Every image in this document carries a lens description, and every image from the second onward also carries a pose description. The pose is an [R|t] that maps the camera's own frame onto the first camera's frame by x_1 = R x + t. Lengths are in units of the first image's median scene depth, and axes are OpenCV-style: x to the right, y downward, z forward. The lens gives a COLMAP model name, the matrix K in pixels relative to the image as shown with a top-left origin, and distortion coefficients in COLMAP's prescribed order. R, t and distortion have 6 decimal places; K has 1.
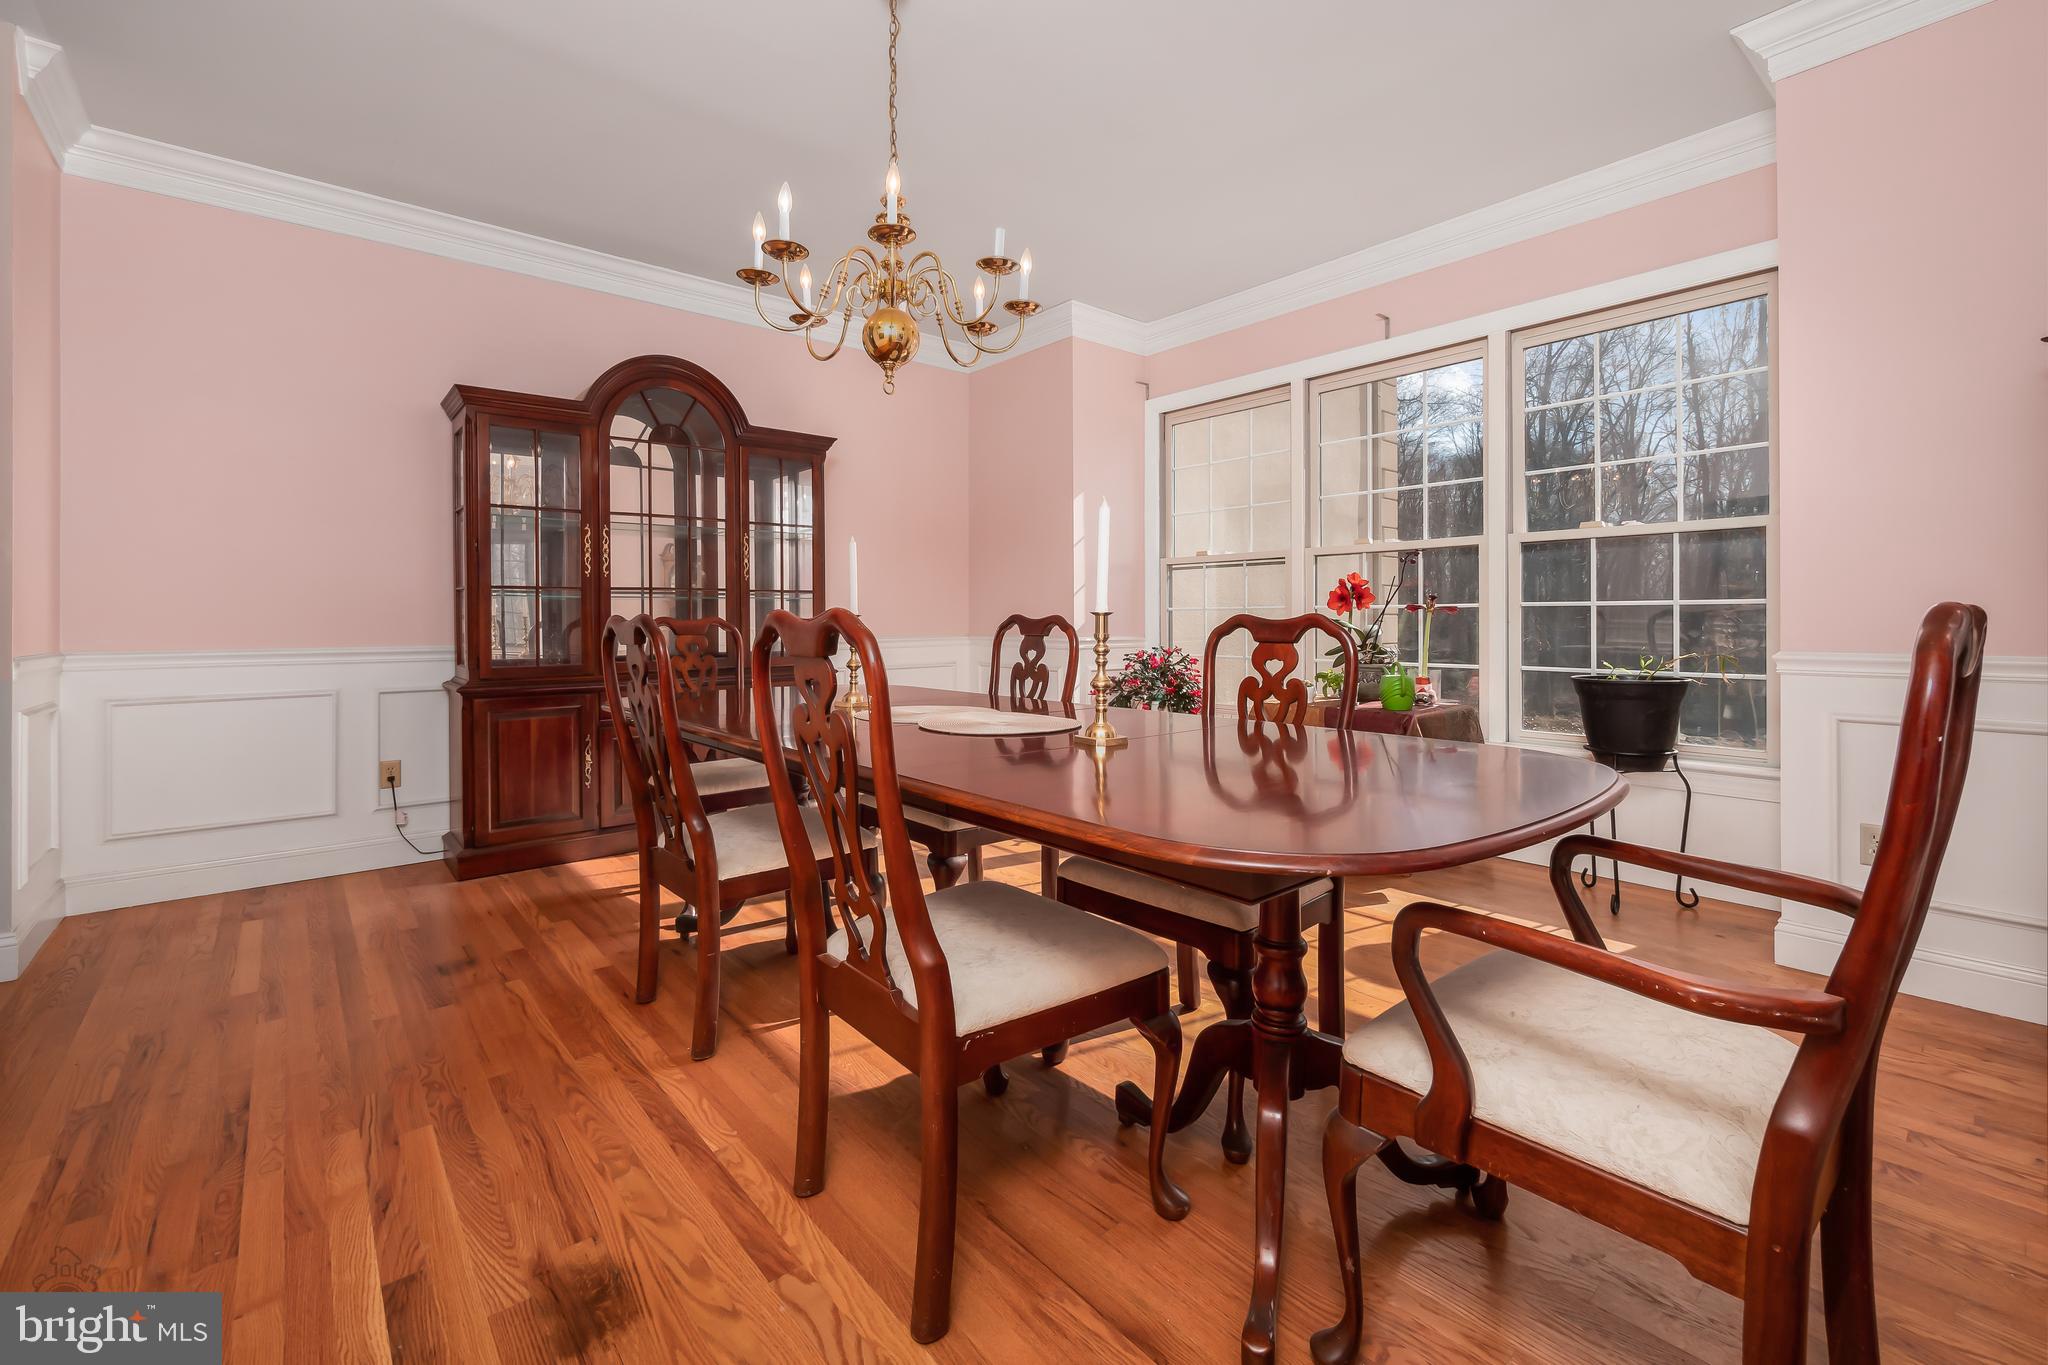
lens RADIAL K [[885.0, 0, 1020.7], [0, 885.0, 631.0], [0, 0, 1]] dist [0.003399, 0.000364]
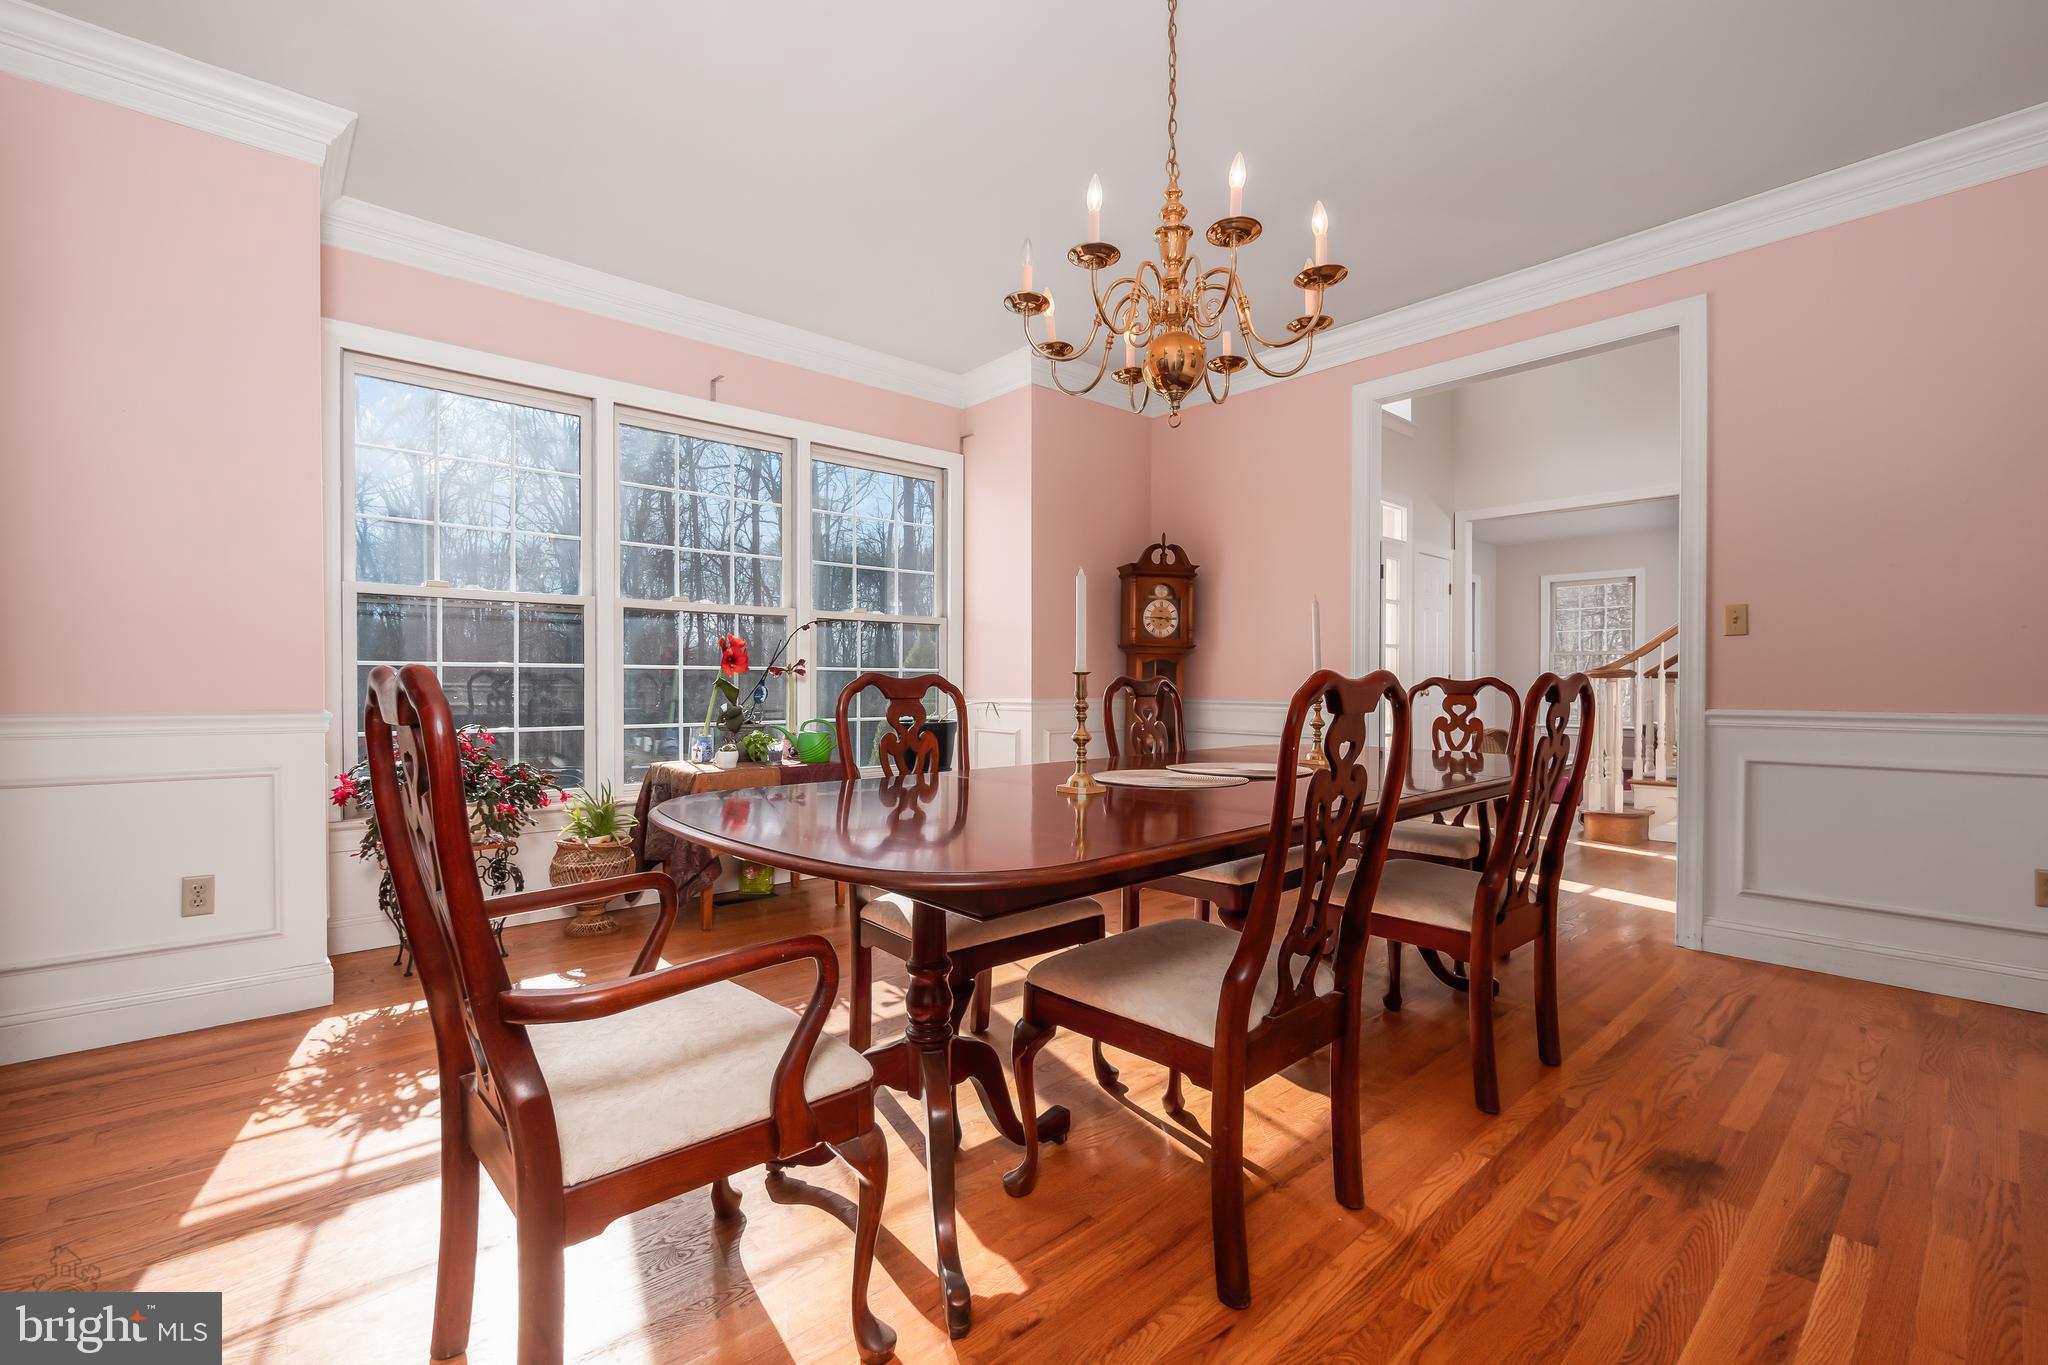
lens RADIAL K [[885.0, 0, 1024.8], [0, 885.0, 681.6], [0, 0, 1]] dist [0.003399, 0.000364]
pose [[-0.045949, 0.005851, 0.998927, -1.149395], [0.009041, 0.999944, -0.005441, -0.004839], [-0.998903, 0.008781, -0.045999, 1.308917]]
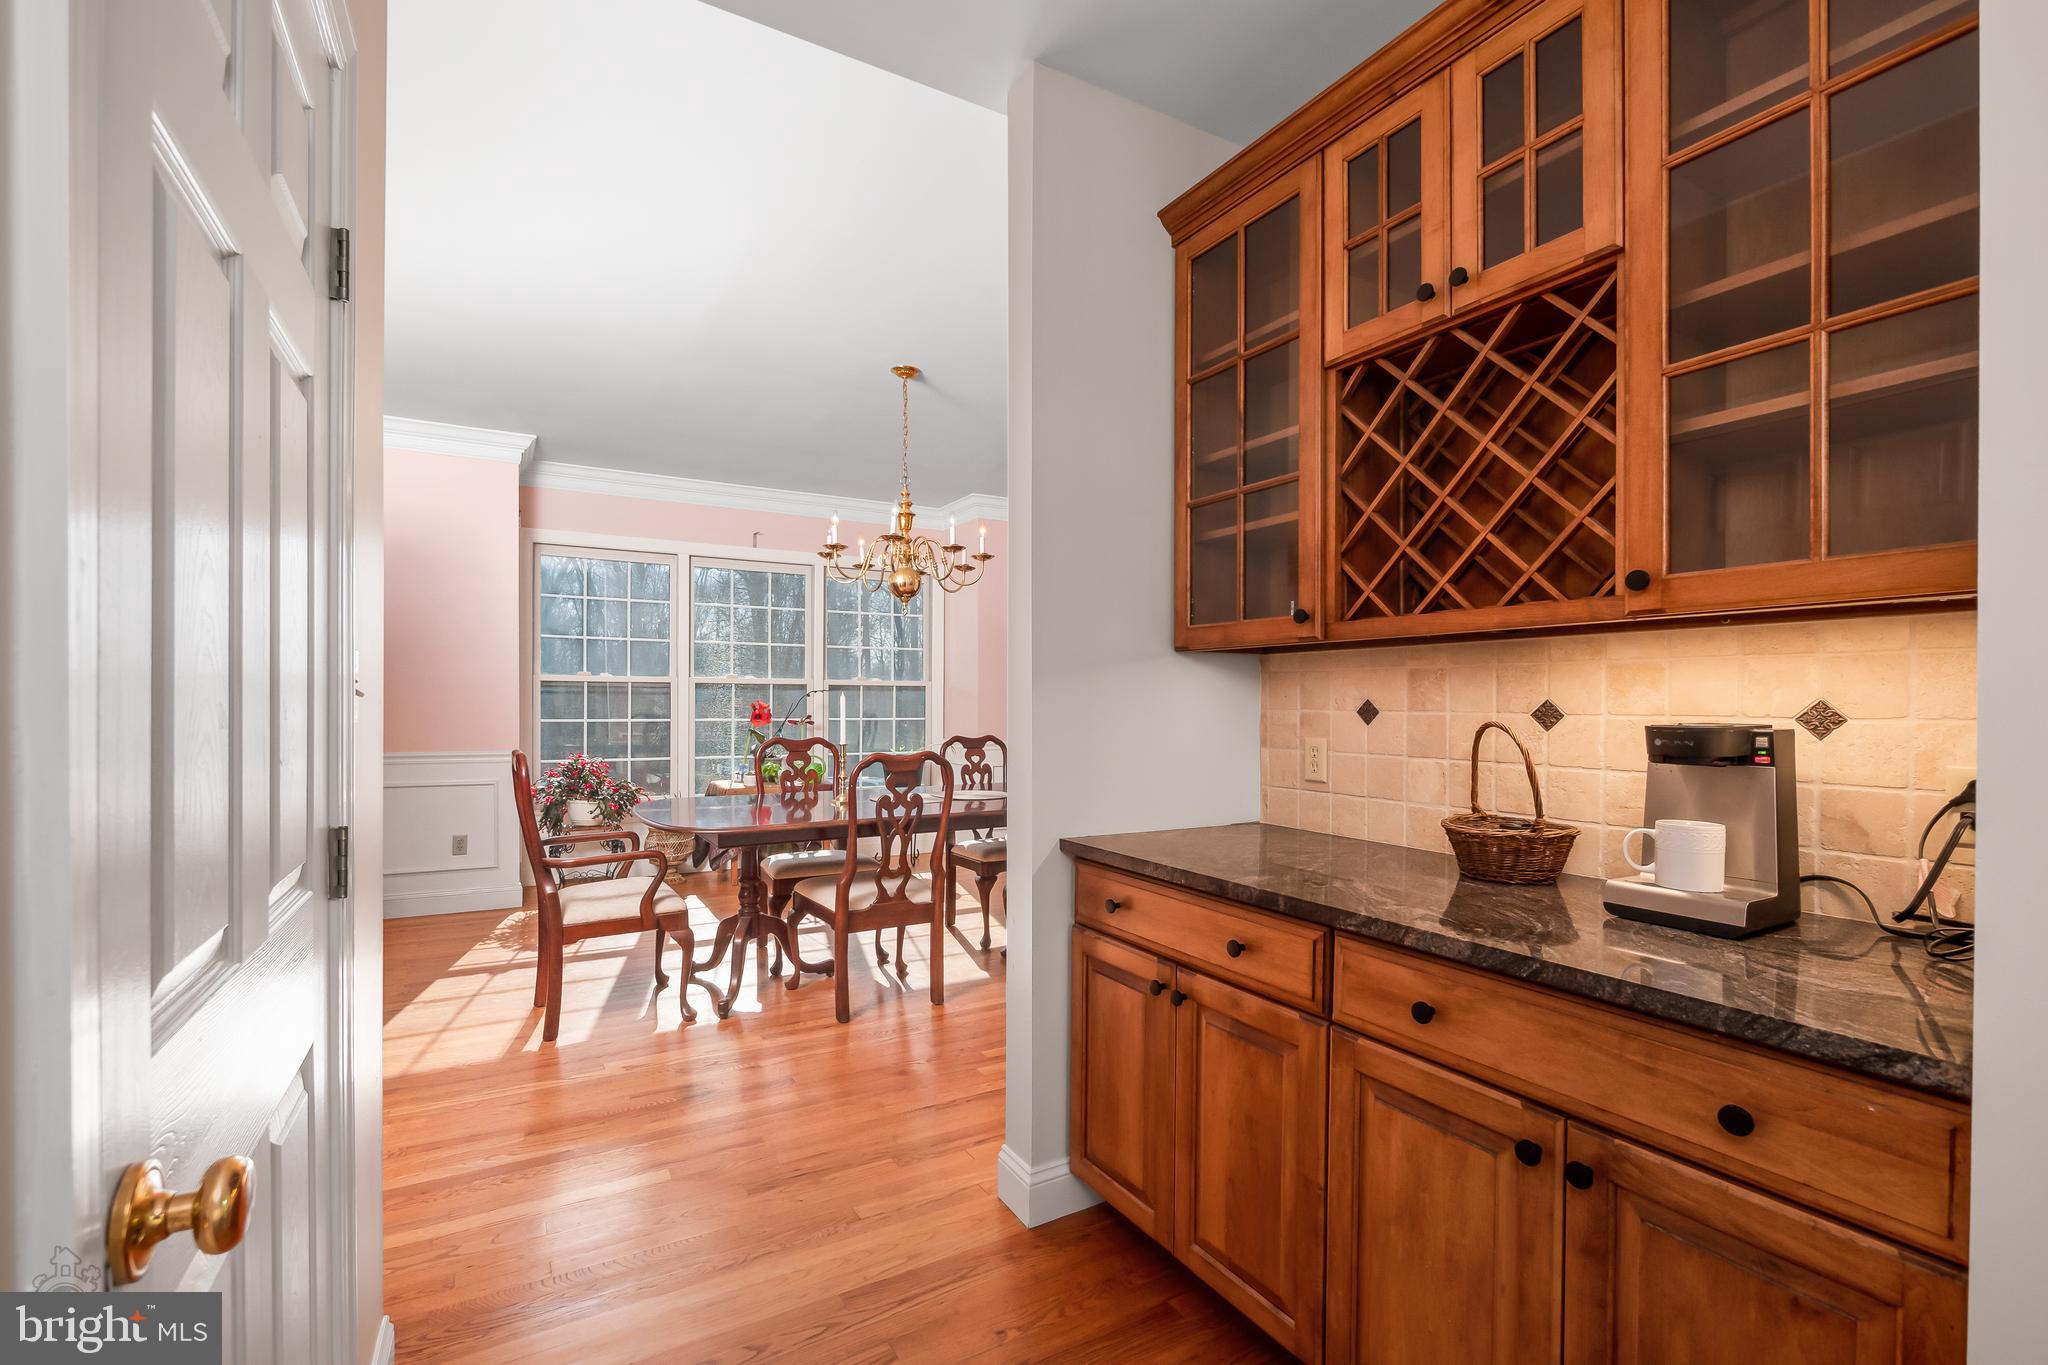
lens RADIAL K [[885.0, 0, 1022.8], [0, 885.0, 703.0], [0, 0, 1]] dist [0.003399, 0.000364]
pose [[0.149816, 0.010804, 0.988655, -1.904309], [-0.006071, 0.999931, -0.010007, -0.077354], [-0.988695, -0.004502, 0.149872, 0.631700]]
